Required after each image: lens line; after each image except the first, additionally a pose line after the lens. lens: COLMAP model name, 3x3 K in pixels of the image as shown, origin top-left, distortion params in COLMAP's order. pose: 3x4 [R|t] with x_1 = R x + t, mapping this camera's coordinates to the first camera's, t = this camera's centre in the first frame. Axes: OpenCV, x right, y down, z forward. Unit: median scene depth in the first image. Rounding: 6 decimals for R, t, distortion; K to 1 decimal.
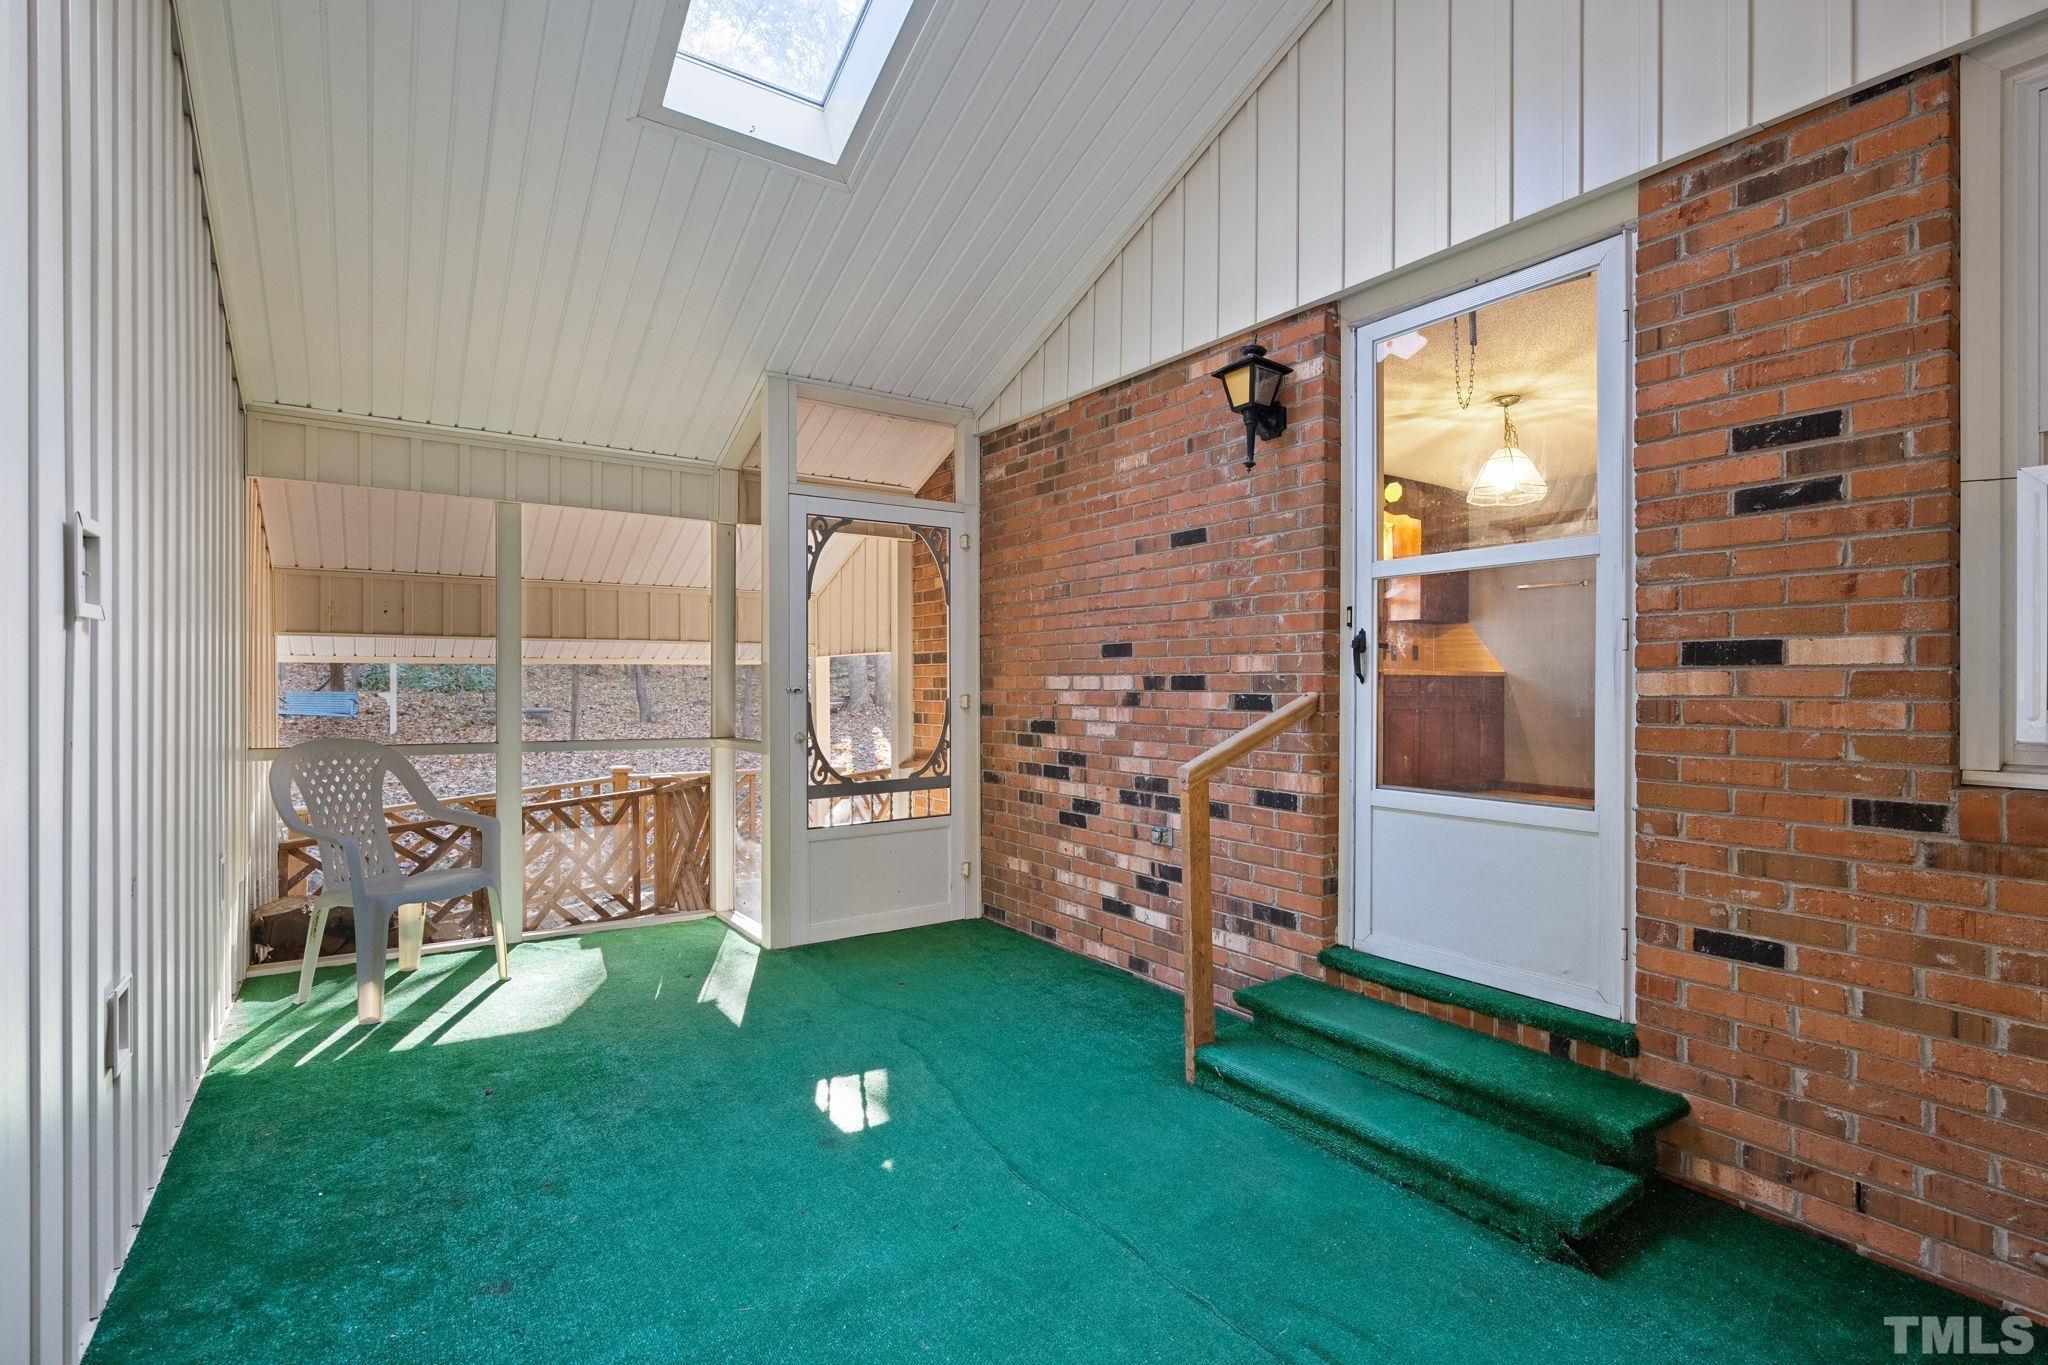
lens RADIAL K [[926.5, 0, 1023.5], [0, 926.5, 685.5], [0, 0, 1]] dist [-0.010264, 0.003745]
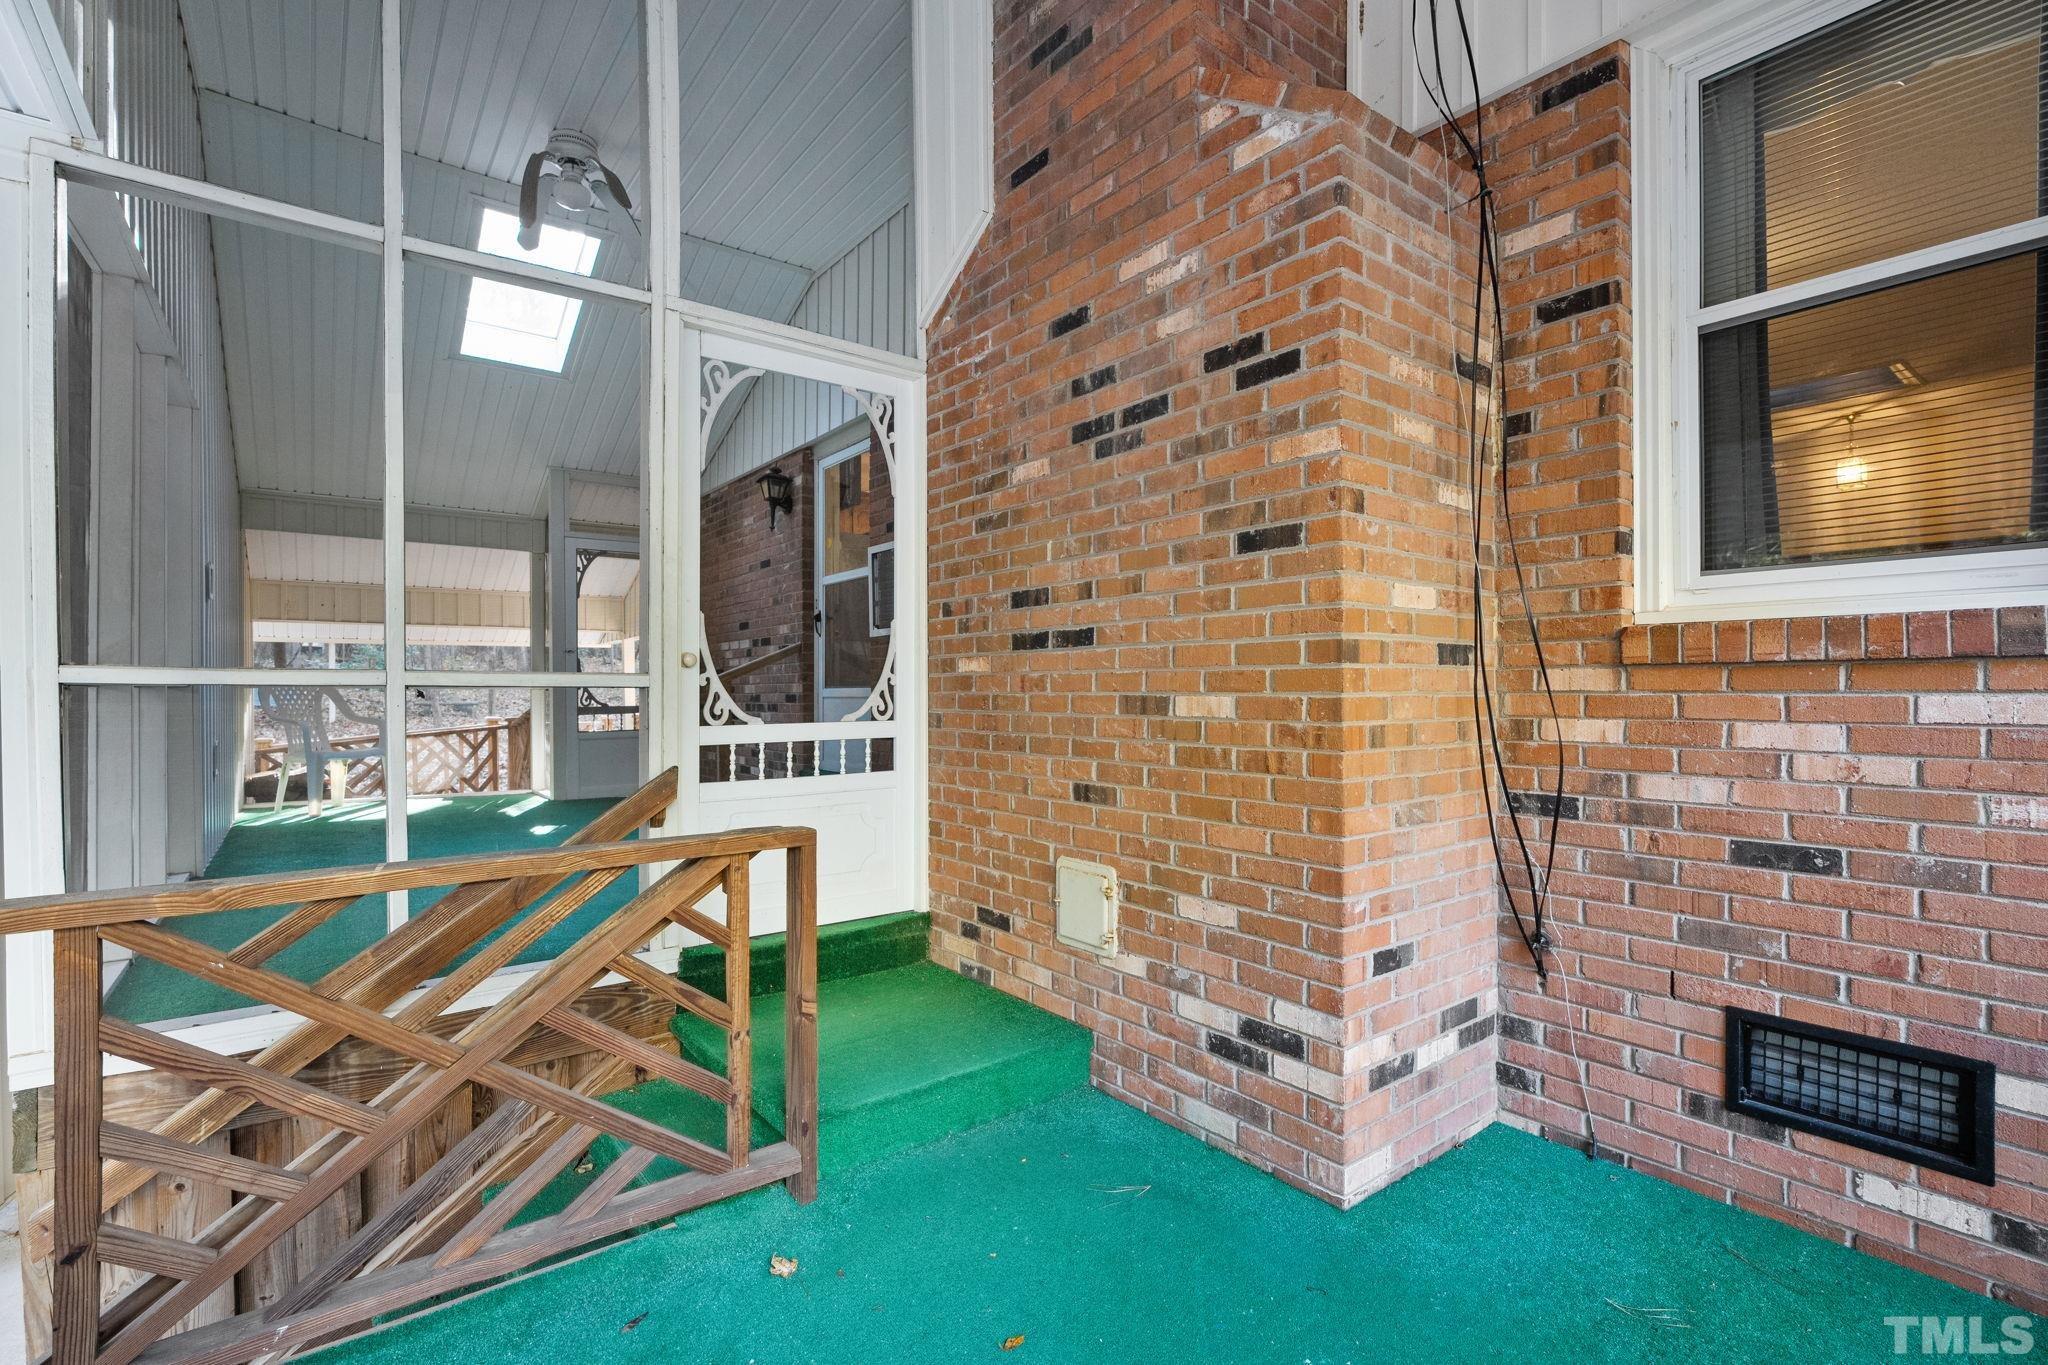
lens RADIAL K [[922.1, 0, 1020.5], [0, 922.1, 697.0], [0, 0, 1]] dist [-0.000505, 0.000212]
pose [[0.999226, -0.004190, 0.039110, 0.567968], [0.004188, 0.999991, 0.000144, 0.101814], [-0.039111, 0.000020, 0.999235, -0.806675]]
